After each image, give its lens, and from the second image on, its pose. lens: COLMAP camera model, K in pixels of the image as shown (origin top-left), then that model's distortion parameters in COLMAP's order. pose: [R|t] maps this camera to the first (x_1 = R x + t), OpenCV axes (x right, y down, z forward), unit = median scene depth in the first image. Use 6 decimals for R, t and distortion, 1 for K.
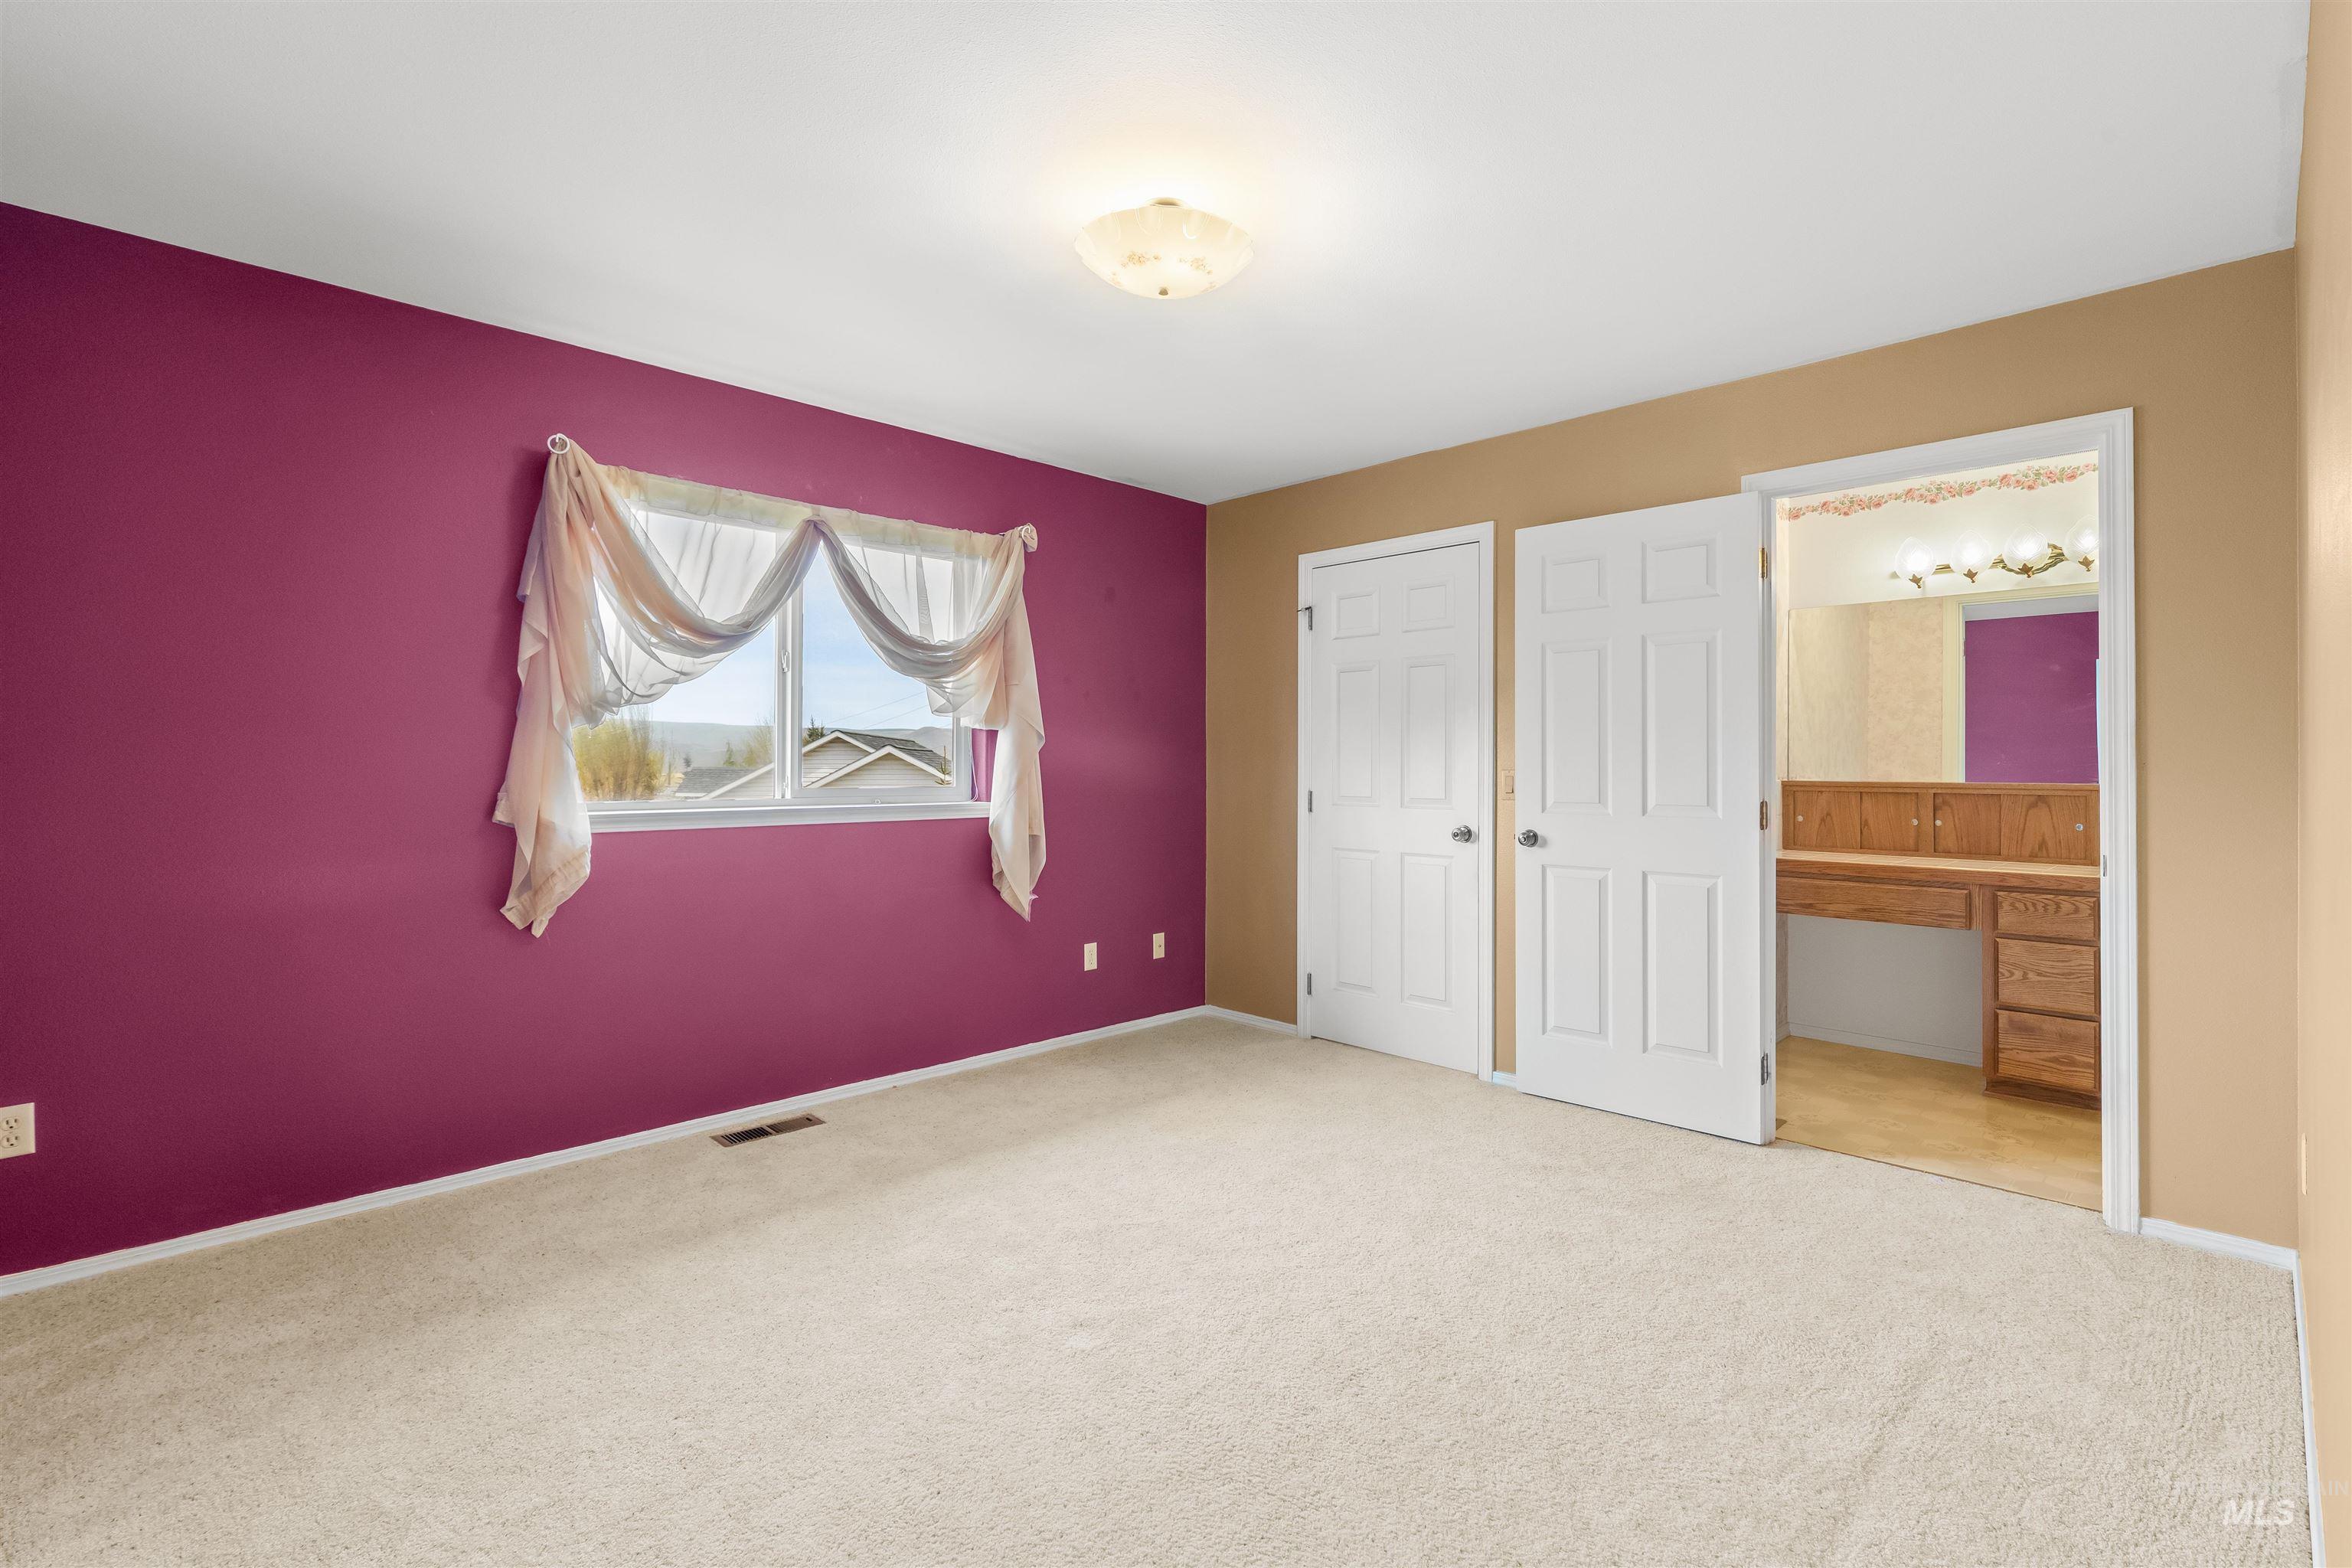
lens RADIAL K [[1046.1, 0, 1188.9], [0, 1046.1, 772.3], [0, 0, 1]] dist [-0.003337, -0.000001]
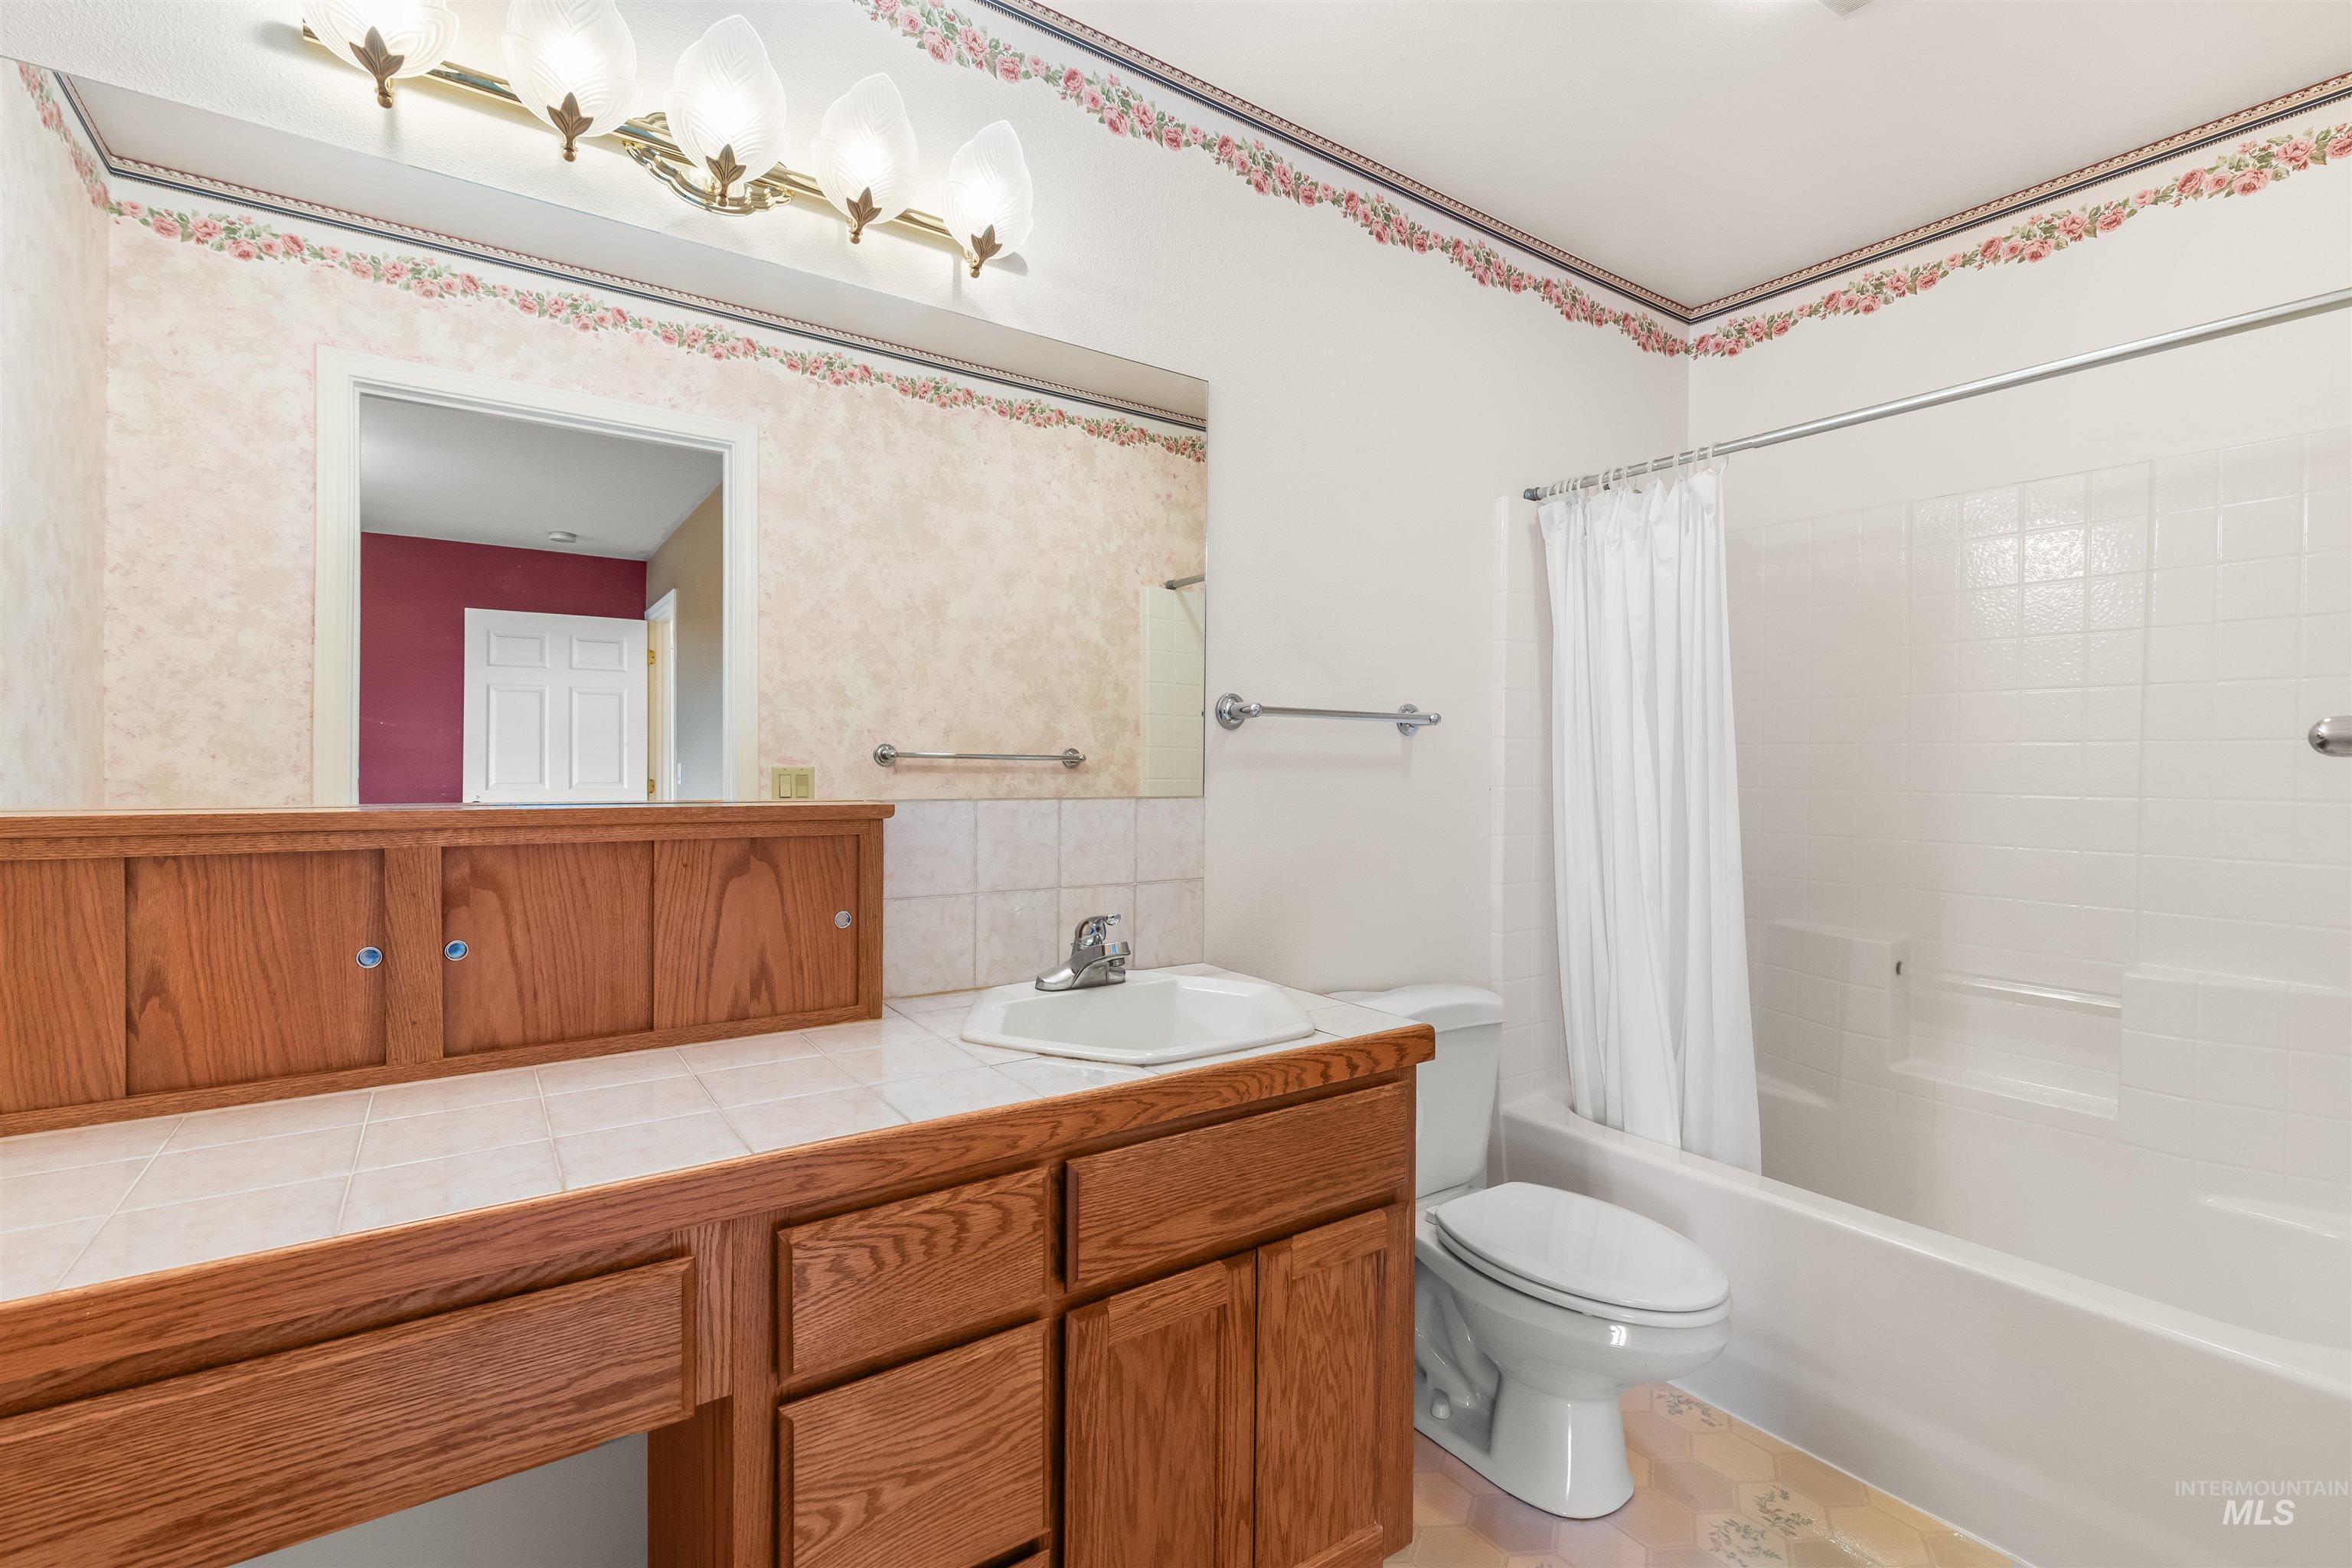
lens RADIAL K [[1046.1, 0, 1190.8], [0, 1046.1, 764.4], [0, 0, 1]] dist [-0.003337, -0.000001]
pose [[0.161634, -0.002232, 0.986848, 0.491733], [0.000280, 0.999998, 0.002216, -0.002999], [-0.986851, -0.000082, 0.161634, 0.792721]]
